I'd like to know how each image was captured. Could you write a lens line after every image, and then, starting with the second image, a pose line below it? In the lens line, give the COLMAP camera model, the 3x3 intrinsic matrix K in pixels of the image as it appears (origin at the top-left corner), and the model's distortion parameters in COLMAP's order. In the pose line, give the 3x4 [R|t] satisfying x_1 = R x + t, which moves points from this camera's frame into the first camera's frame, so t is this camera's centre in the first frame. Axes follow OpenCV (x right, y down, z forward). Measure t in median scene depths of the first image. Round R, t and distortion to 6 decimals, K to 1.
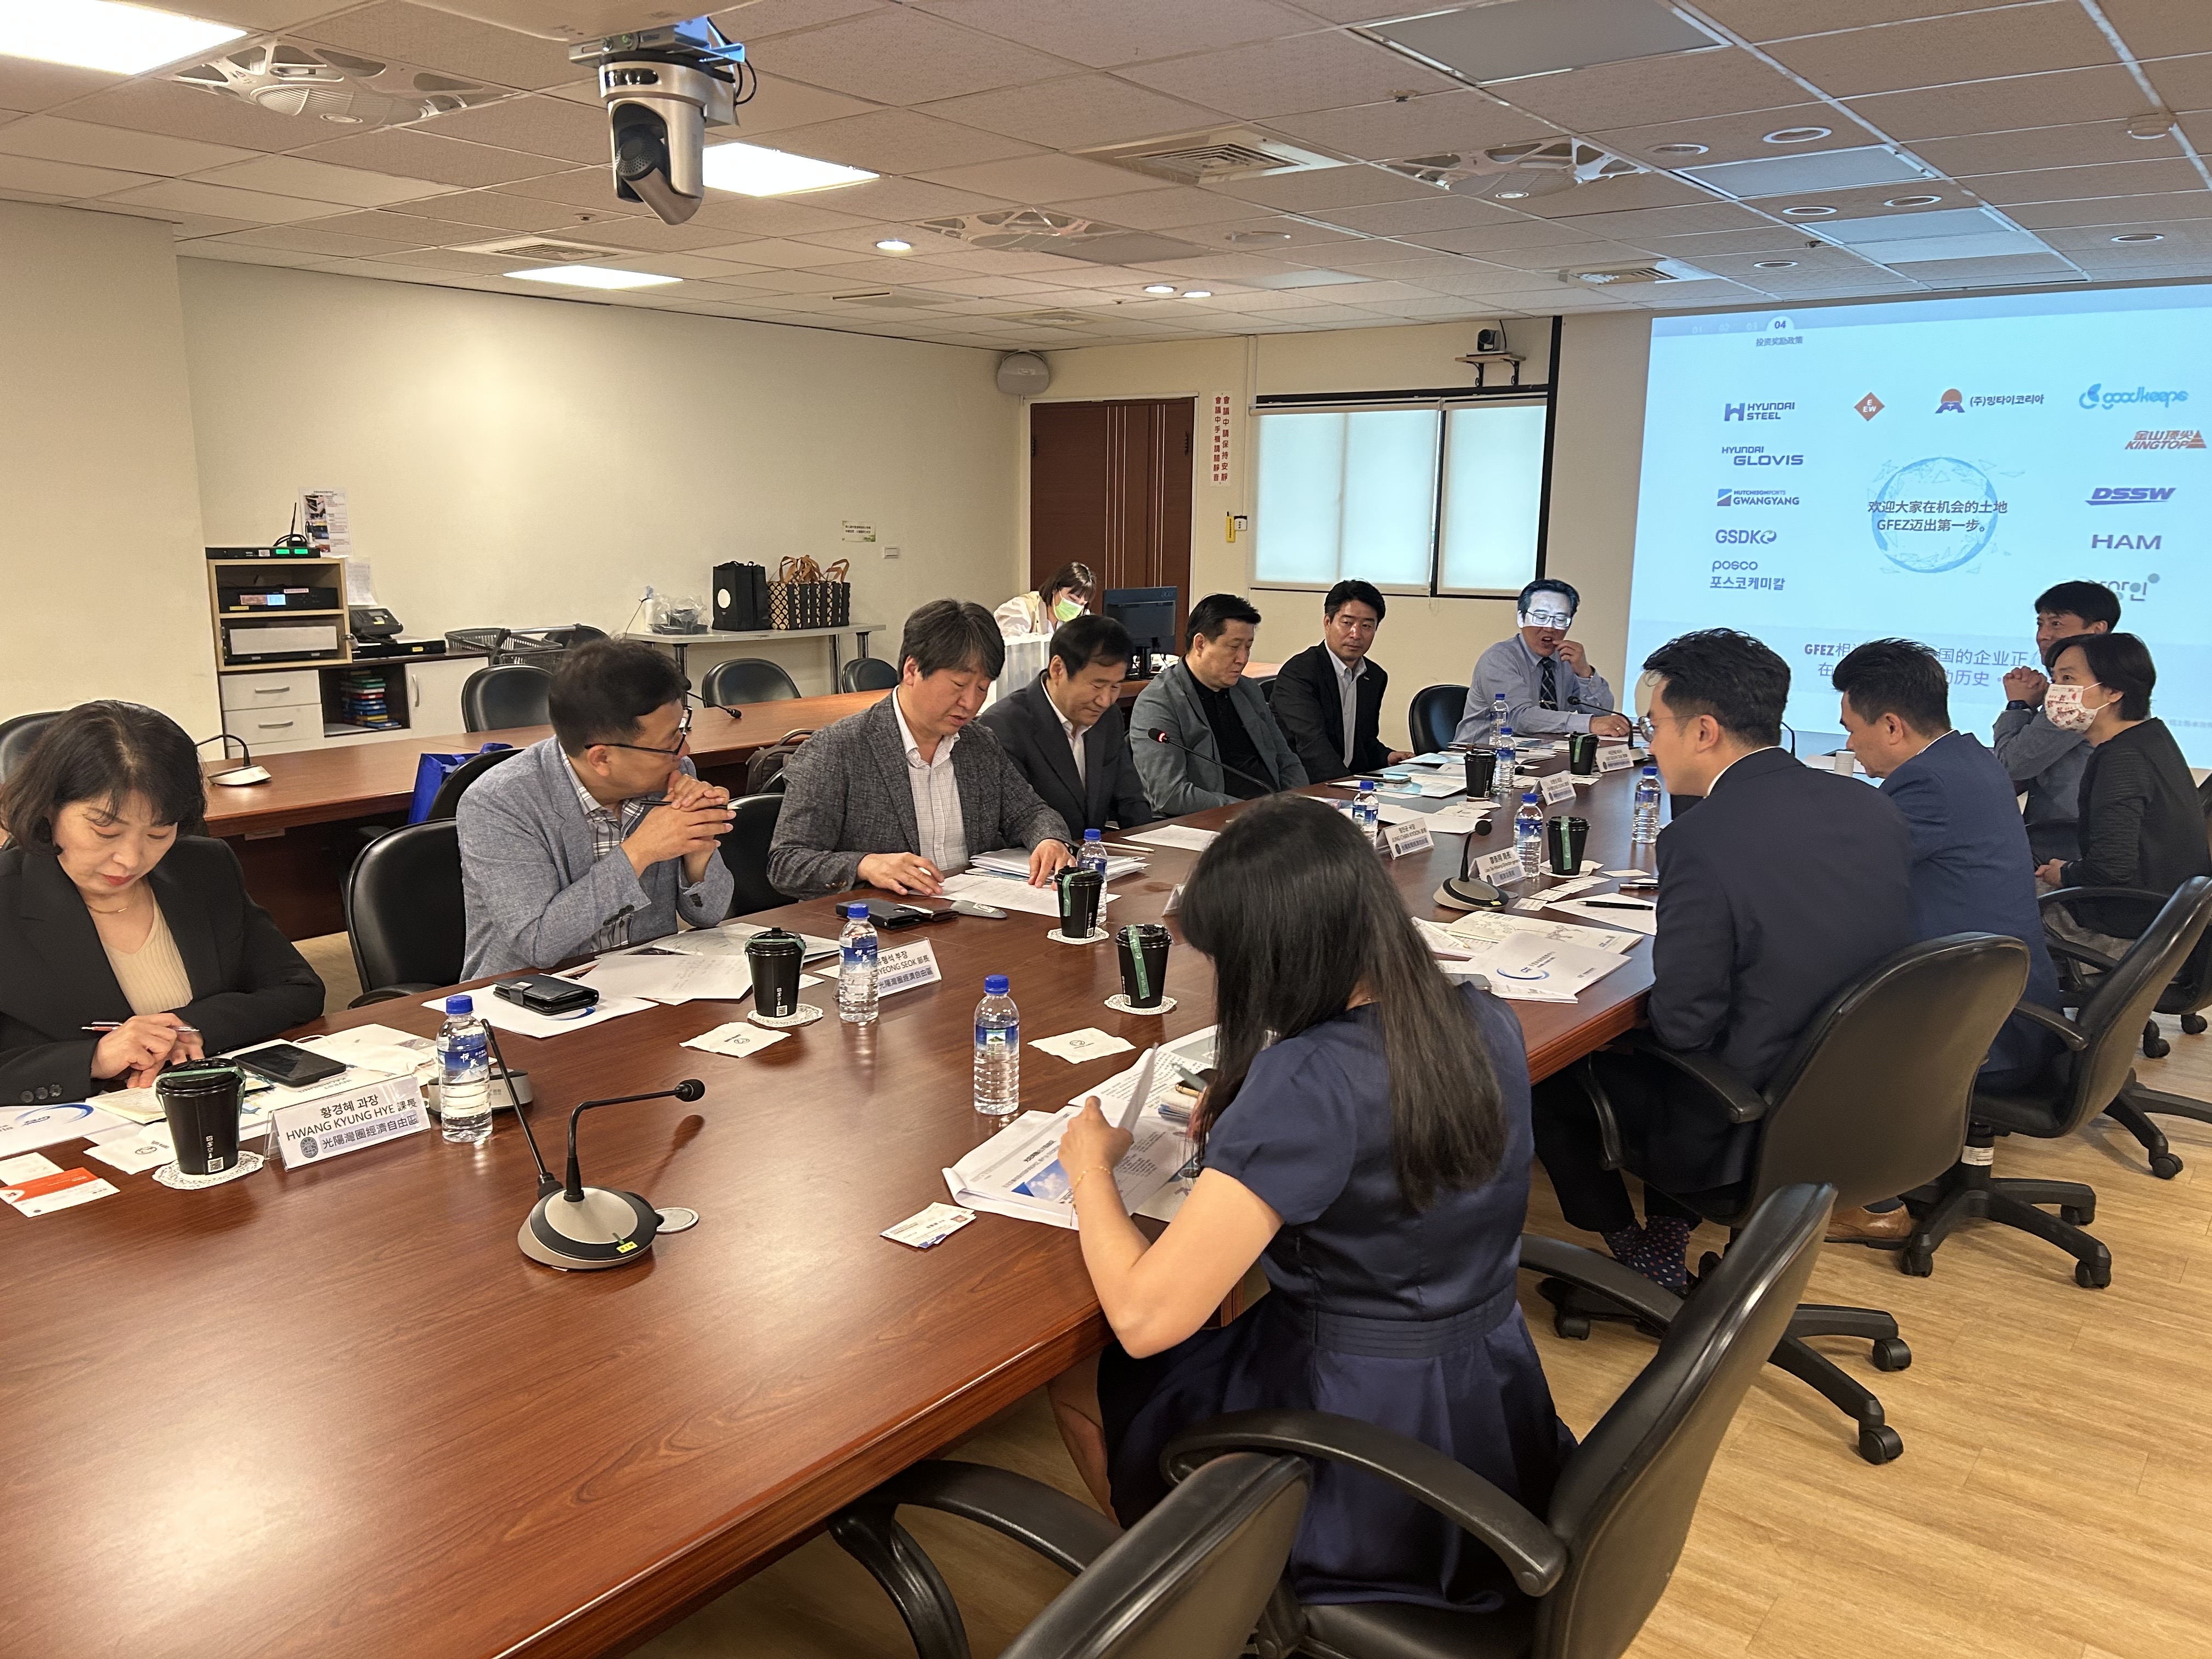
lens RADIAL K [[1637.8, 0, 1106.0], [0, 1637.8, 829.5], [0, 0, 1]] dist [-0.004336, -0.063888]
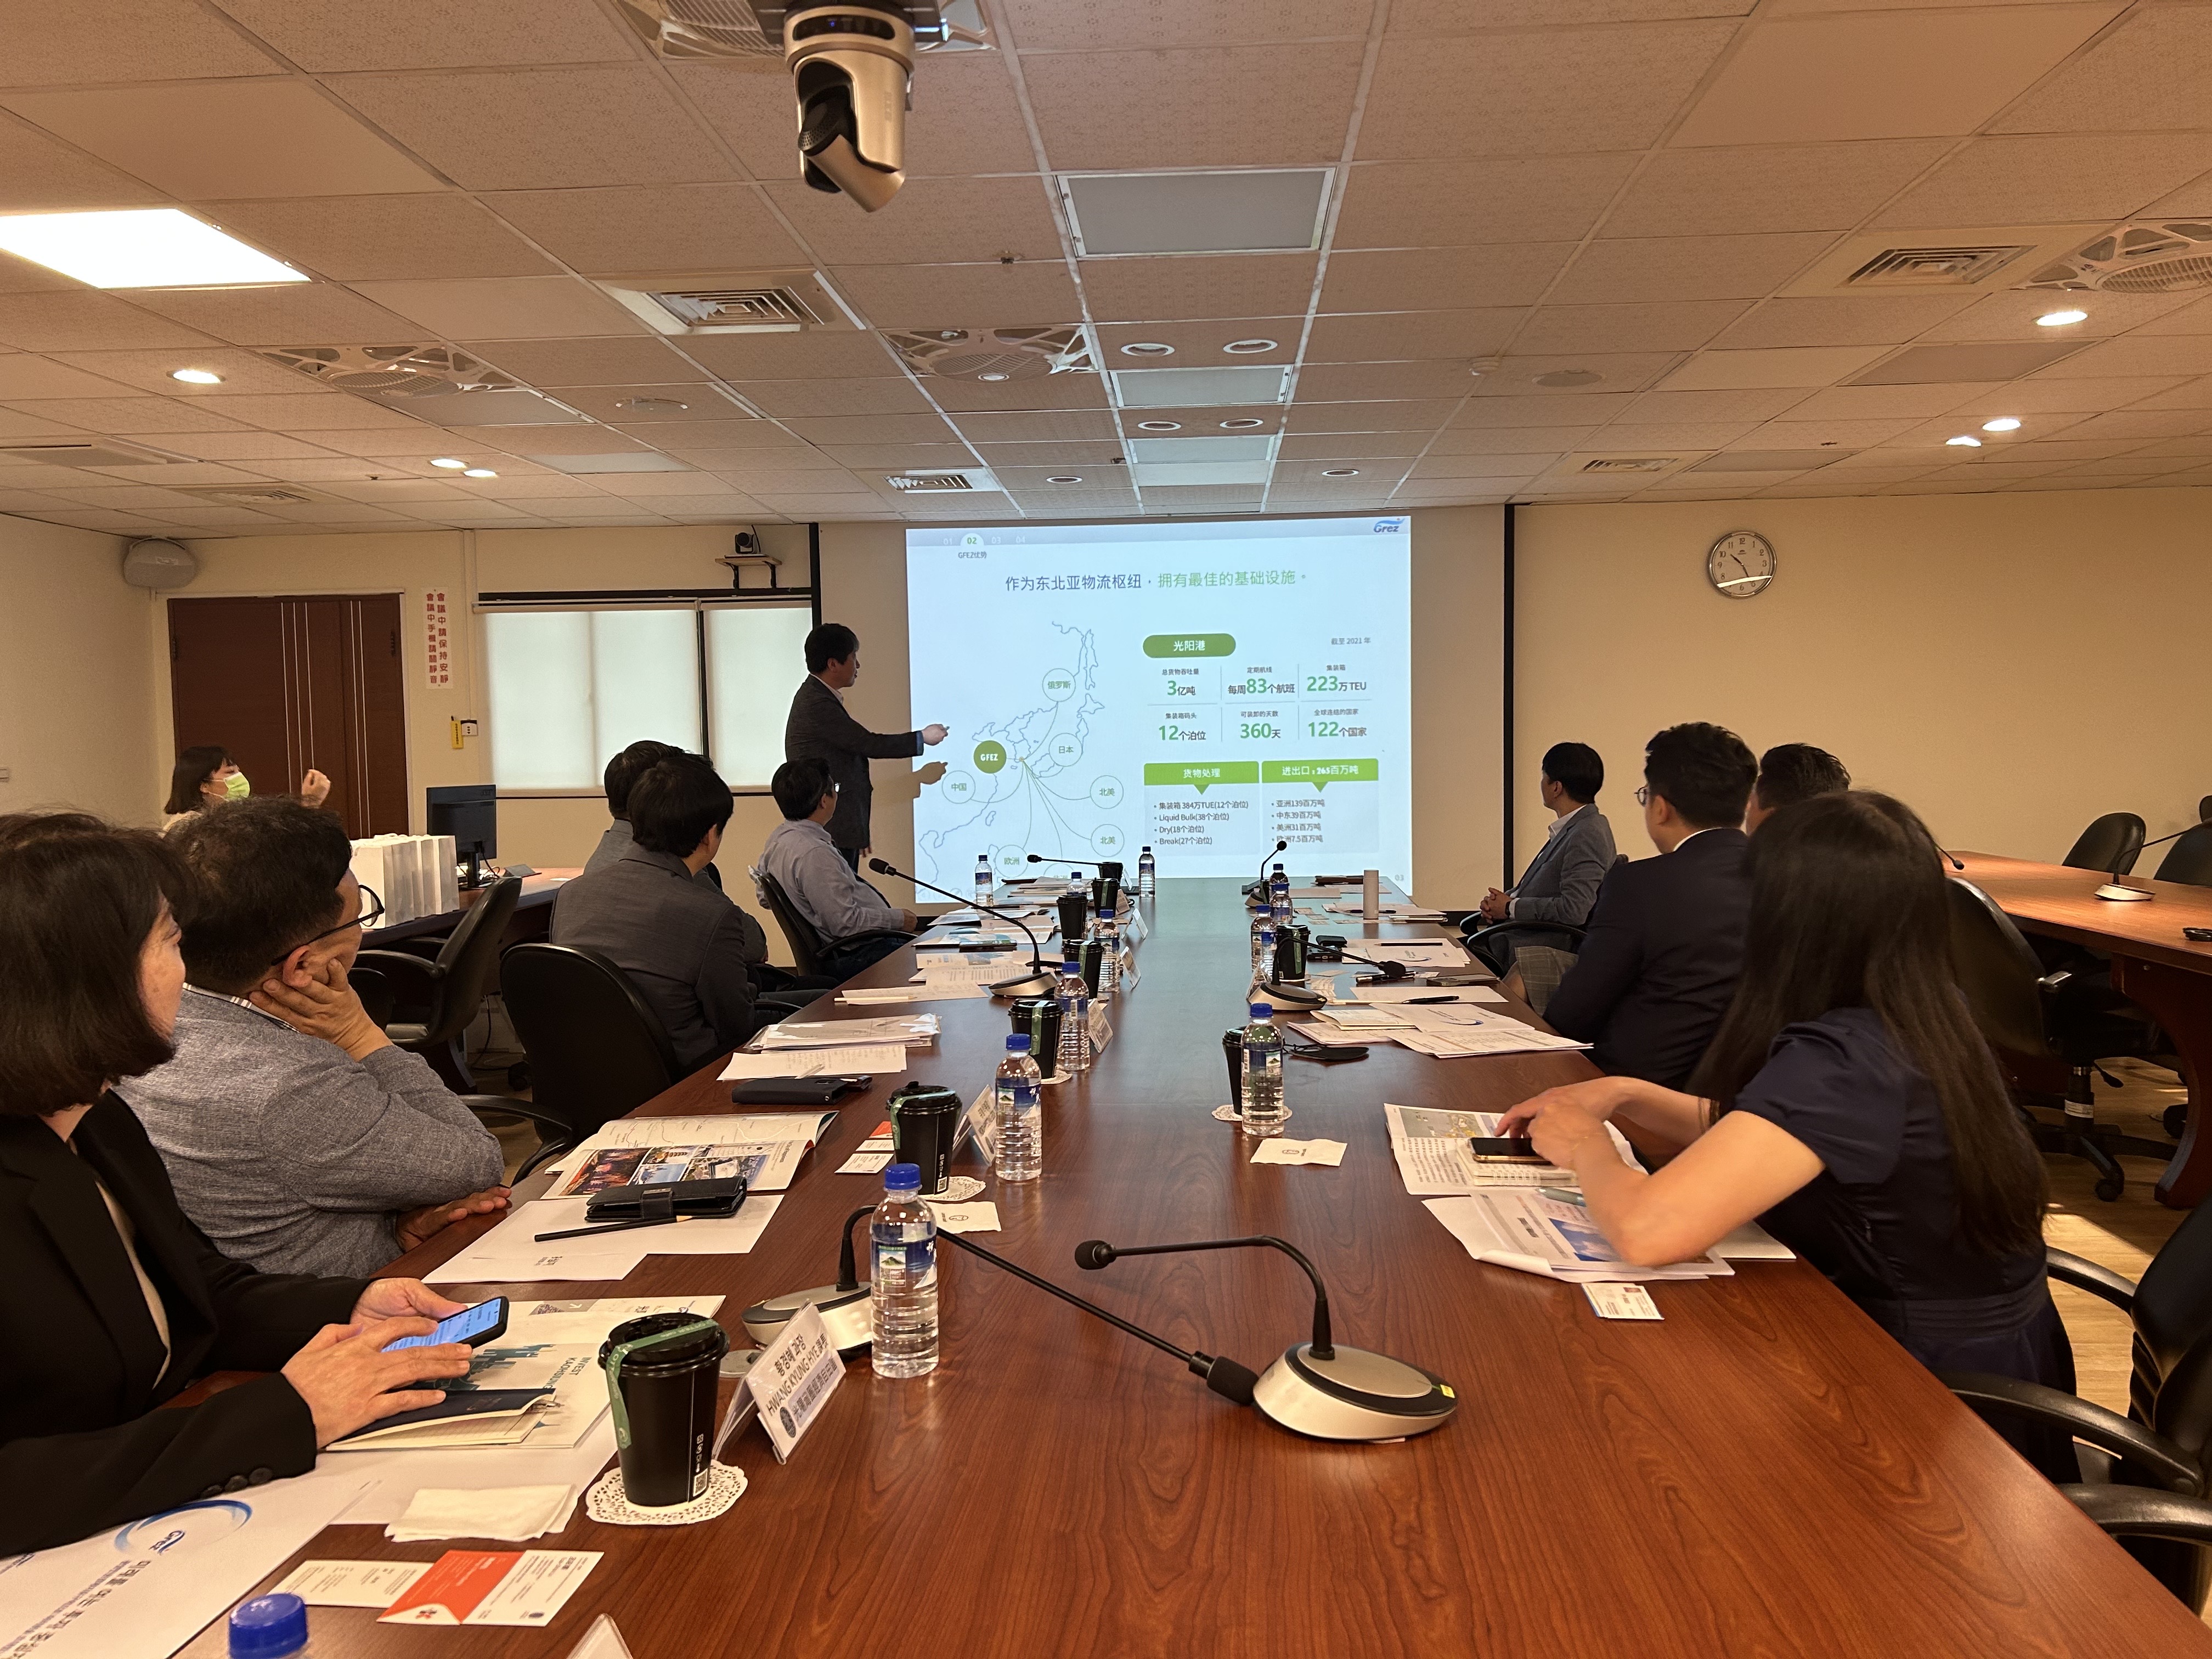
lens RADIAL K [[1637.8, 0, 1106.0], [0, 1637.8, 829.5], [0, 0, 1]] dist [-0.004336, -0.063888]
pose [[0.825962, -0.042018, 0.562158, -0.147903], [0.122706, 0.986708, -0.106538, 0.009375], [-0.550209, 0.156976, 0.820139, 0.072496]]
